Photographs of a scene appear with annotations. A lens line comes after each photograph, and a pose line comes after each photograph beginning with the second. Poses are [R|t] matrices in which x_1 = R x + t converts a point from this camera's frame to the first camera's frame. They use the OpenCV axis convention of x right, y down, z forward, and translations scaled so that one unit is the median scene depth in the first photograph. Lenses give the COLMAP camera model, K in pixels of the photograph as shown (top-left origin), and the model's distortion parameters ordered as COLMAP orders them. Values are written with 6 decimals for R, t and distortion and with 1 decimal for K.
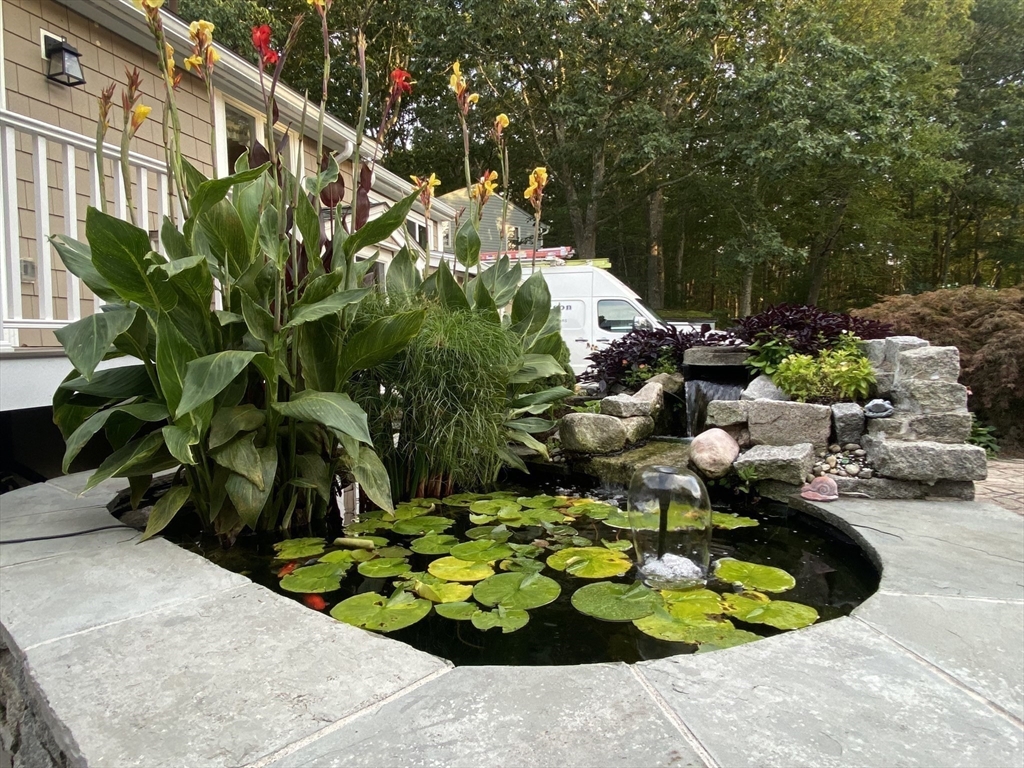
lens RADIAL K [[605.5, 0, 513.9], [0, 605.5, 380.5], [0, 0, 1]] dist [0.054286, -0.047046]
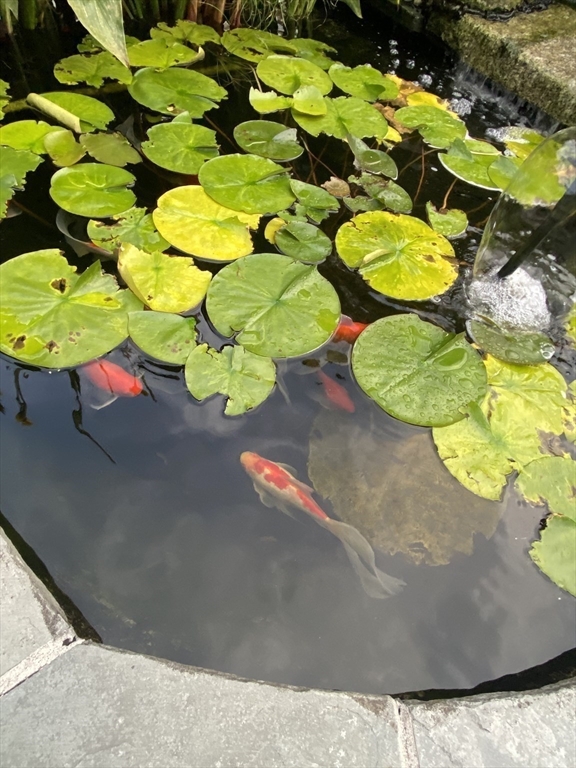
lens RADIAL K [[454.1, 0, 285.9], [0, 454.1, 383.8], [0, 0, 1]] dist [0.054286, -0.047046]
pose [[0.972183, 0.223567, 0.069844, 0.001088], [-0.190611, 0.581878, 0.790623, 0.006962], [0.136117, -0.781943, 0.608307, 0.547892]]
